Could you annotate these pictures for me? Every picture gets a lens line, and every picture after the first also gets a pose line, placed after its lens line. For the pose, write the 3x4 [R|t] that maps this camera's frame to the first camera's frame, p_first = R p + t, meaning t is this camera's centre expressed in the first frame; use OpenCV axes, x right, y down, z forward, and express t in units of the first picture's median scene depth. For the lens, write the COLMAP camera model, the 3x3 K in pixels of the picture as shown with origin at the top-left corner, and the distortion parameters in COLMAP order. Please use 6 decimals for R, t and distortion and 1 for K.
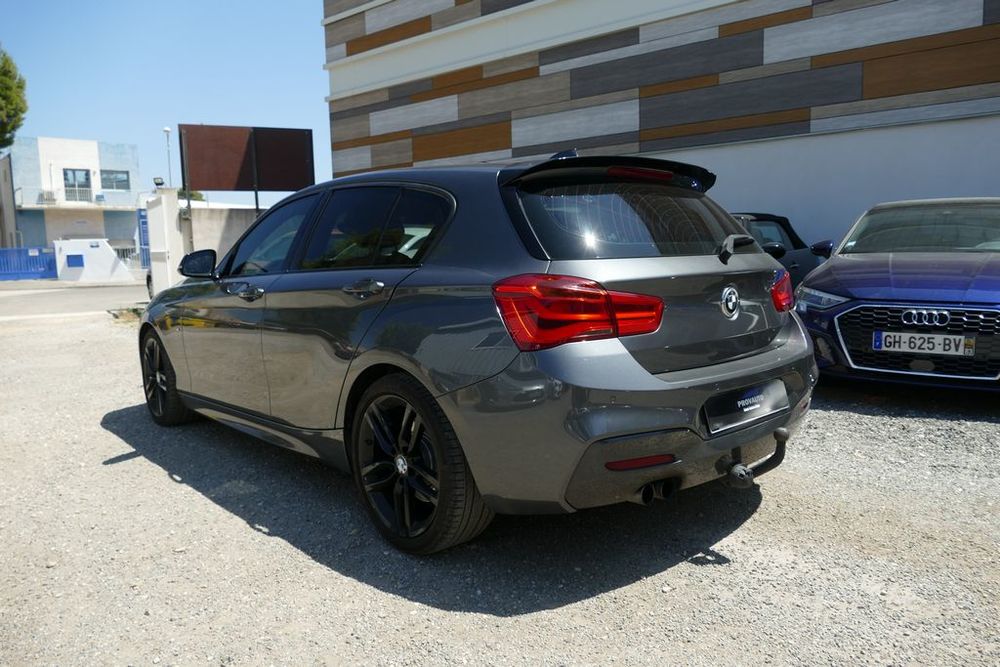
lens RADIAL K [[700.4, 0, 500.0], [0, 700.4, 333.5], [0, 0, 1]] dist [-0.005877, -0.002922]
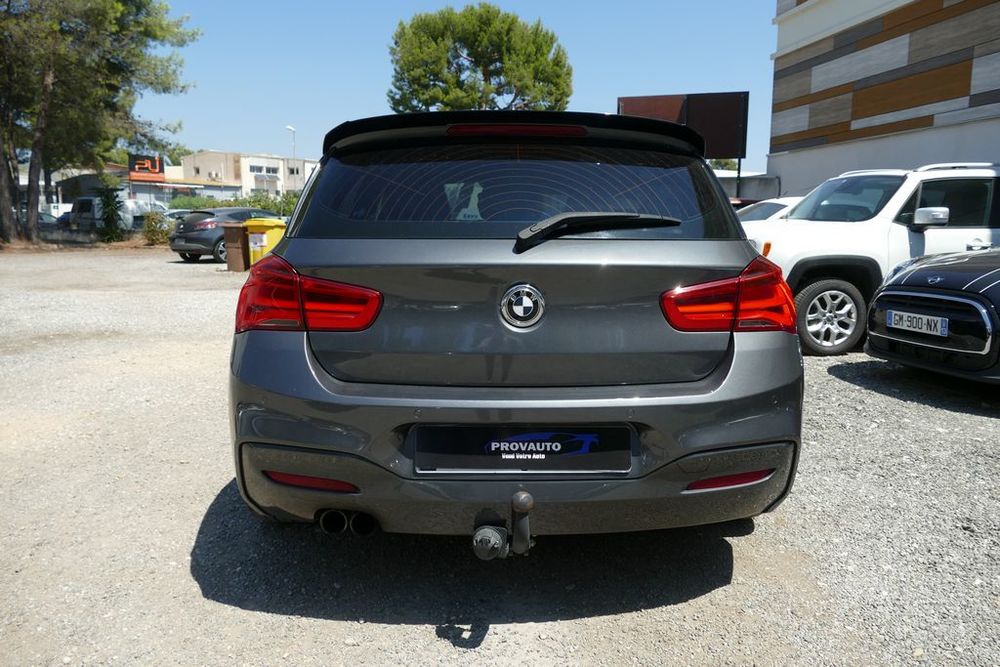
lens RADIAL K [[707.7, 0, 500.0], [0, 707.7, 333.5], [0, 0, 1]] dist [-0.017306, -0.003667]
pose [[0.764157, 0.125910, -0.632622, 0.142263], [-0.099214, 0.992036, 0.077601, -0.013035], [0.637354, 0.003465, 0.770563, 0.077961]]
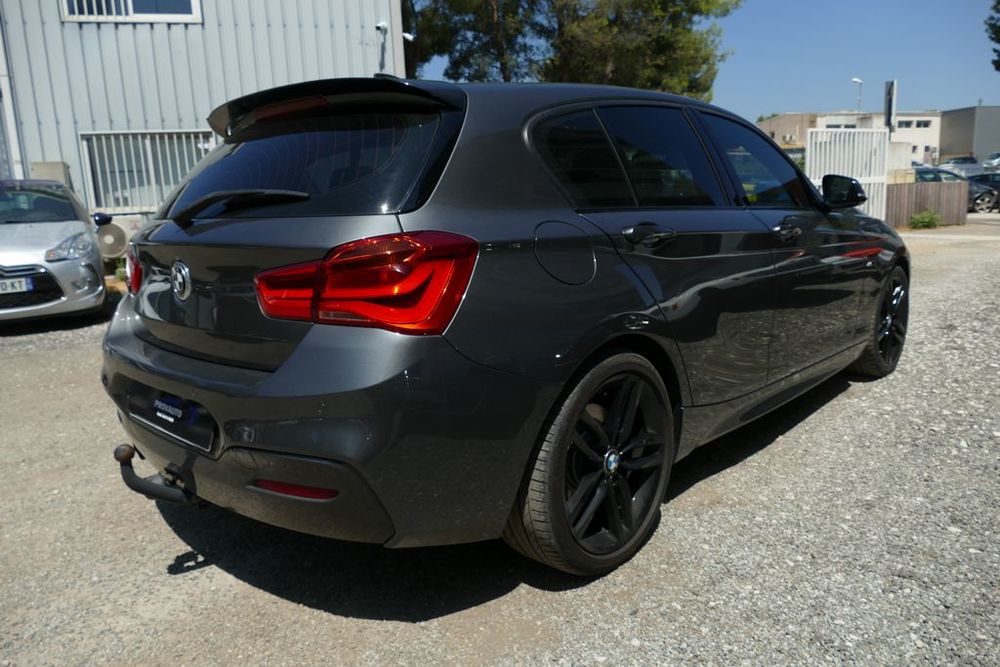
lens RADIAL K [[707.7, 0, 500.0], [0, 707.7, 333.5], [0, 0, 1]] dist [-0.017306, -0.003667]
pose [[0.095447, 0.206944, -0.973686, 0.210033], [-0.081120, 0.976515, 0.199594, -0.032064], [0.992124, 0.059935, 0.109993, 0.233447]]
